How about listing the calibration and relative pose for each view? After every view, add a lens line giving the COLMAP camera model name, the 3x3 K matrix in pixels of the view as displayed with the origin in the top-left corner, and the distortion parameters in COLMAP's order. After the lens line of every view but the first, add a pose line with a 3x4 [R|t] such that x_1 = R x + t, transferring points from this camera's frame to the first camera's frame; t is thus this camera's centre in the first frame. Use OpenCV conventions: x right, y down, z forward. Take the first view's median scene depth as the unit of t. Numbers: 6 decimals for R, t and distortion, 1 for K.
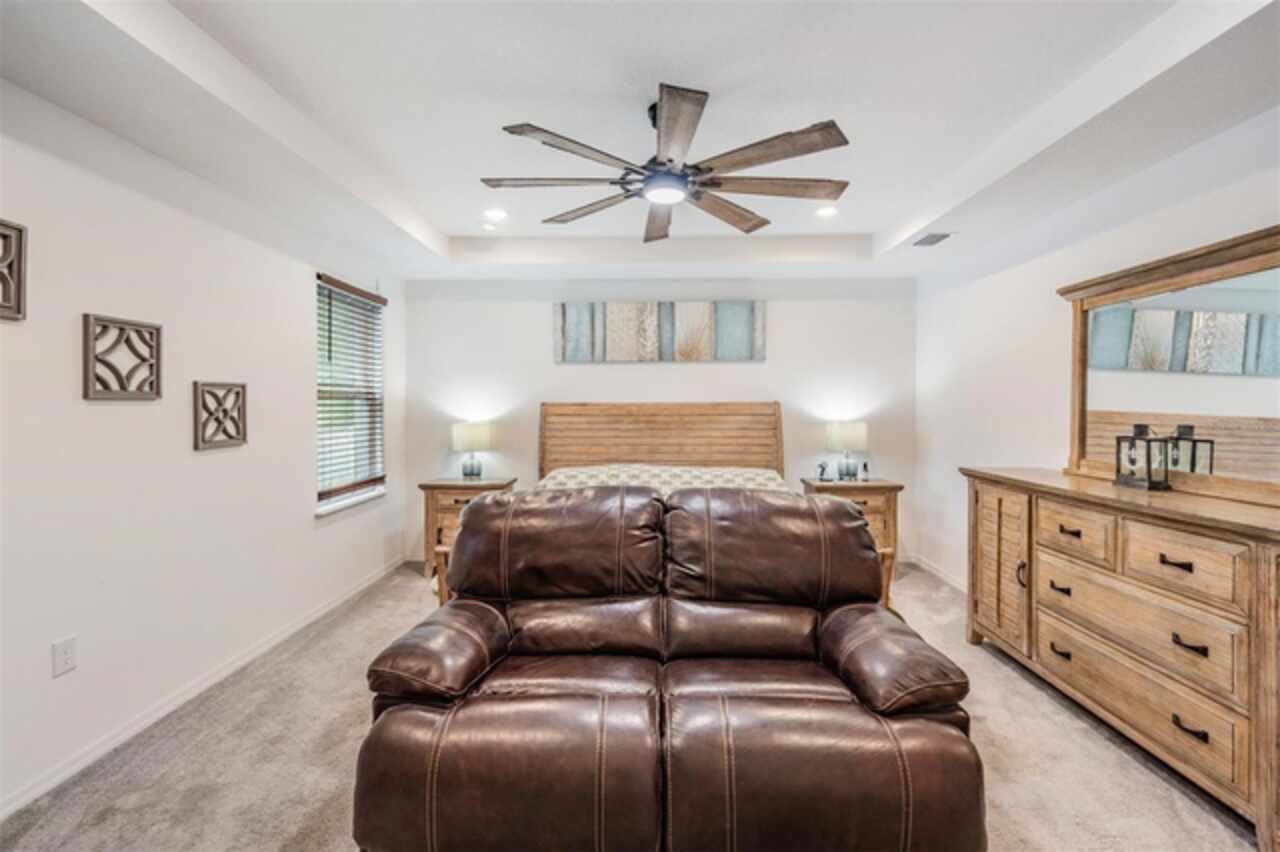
lens RADIAL K [[569.7, 0, 639.1], [0, 569.7, 408.6], [0, 0, 1]] dist [0.000761, 0.000159]
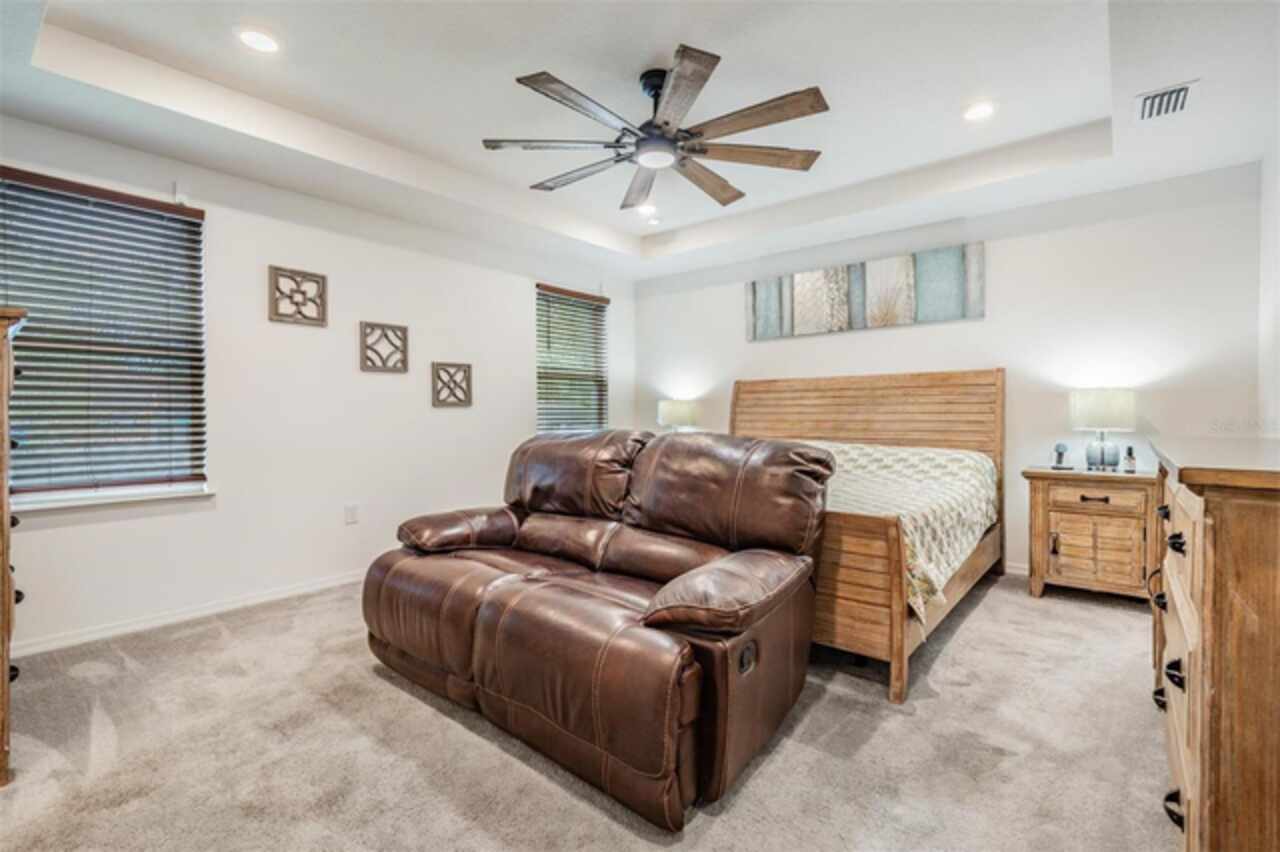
lens RADIAL K [[579.3, 0, 631.9], [0, 579.3, 424.6], [0, 0, 1]] dist [0.002732, 0.000255]
pose [[0.780310, 0.010048, -0.625313, 0.359287], [-0.000004, 0.999871, 0.016062, 0.055114], [0.625393, -0.012530, 0.780209, 0.059108]]
